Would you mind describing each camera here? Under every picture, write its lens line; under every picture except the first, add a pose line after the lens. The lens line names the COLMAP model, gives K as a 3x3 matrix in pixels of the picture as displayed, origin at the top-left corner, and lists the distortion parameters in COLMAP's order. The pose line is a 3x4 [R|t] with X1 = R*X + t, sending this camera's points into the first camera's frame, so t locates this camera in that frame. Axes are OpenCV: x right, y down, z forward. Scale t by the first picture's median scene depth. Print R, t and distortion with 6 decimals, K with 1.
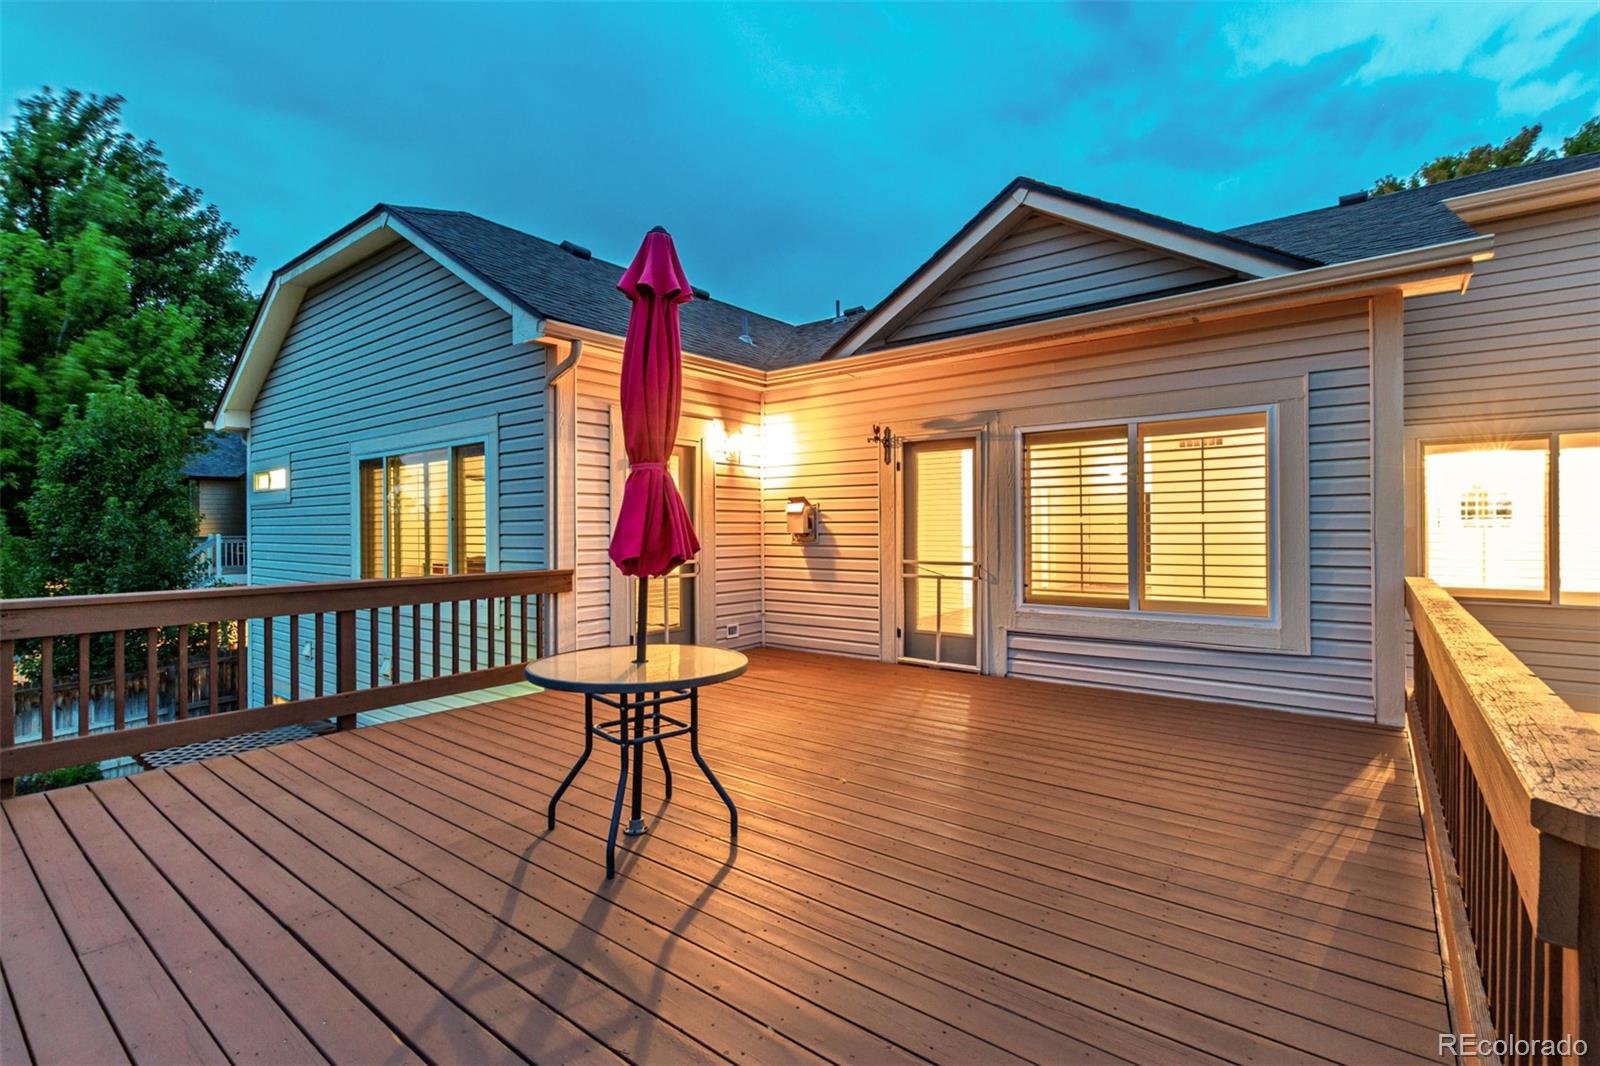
lens RADIAL K [[745.8, 0, 797.9], [0, 745.8, 530.1], [0, 0, 1]] dist [0.003118, -0.000424]
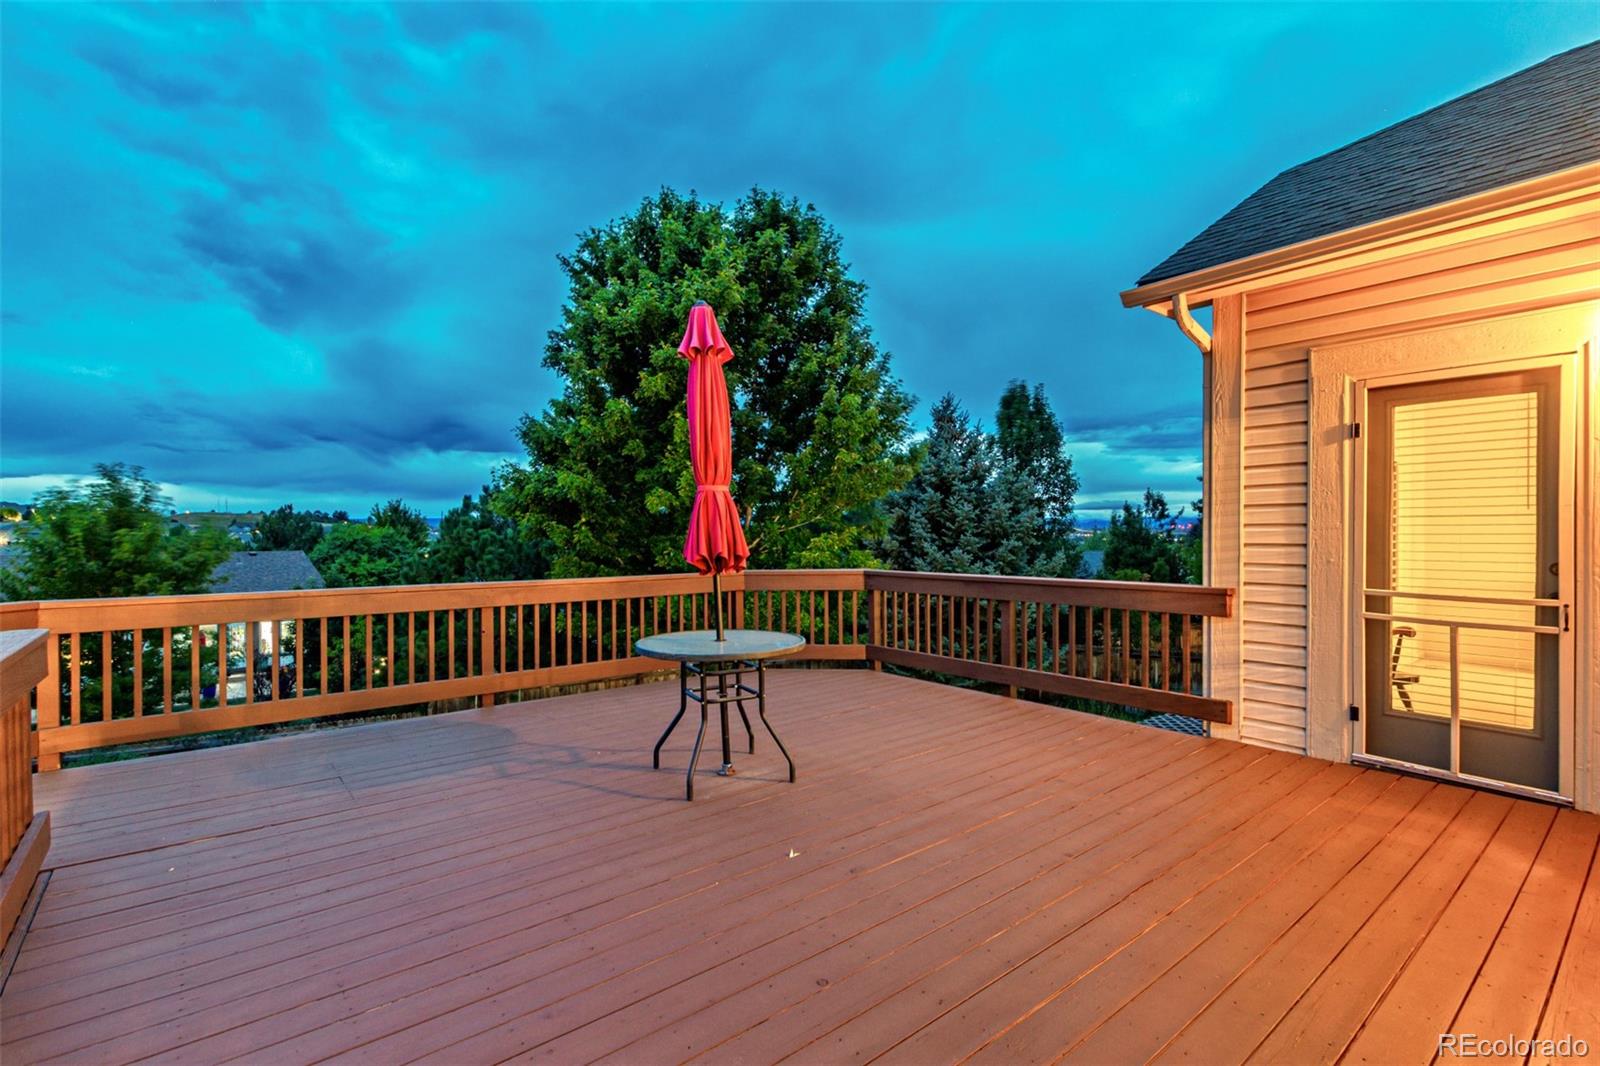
lens RADIAL K [[720.1, 0, 800.0], [0, 720.1, 533.0], [0, 0, 1]] dist [-0.001559, -0.001067]
pose [[-0.220543, 0.004892, -0.975365, 0.503935], [0.002602, 0.999987, 0.004427, -0.008096], [0.975374, -0.001562, -0.220553, 0.731323]]
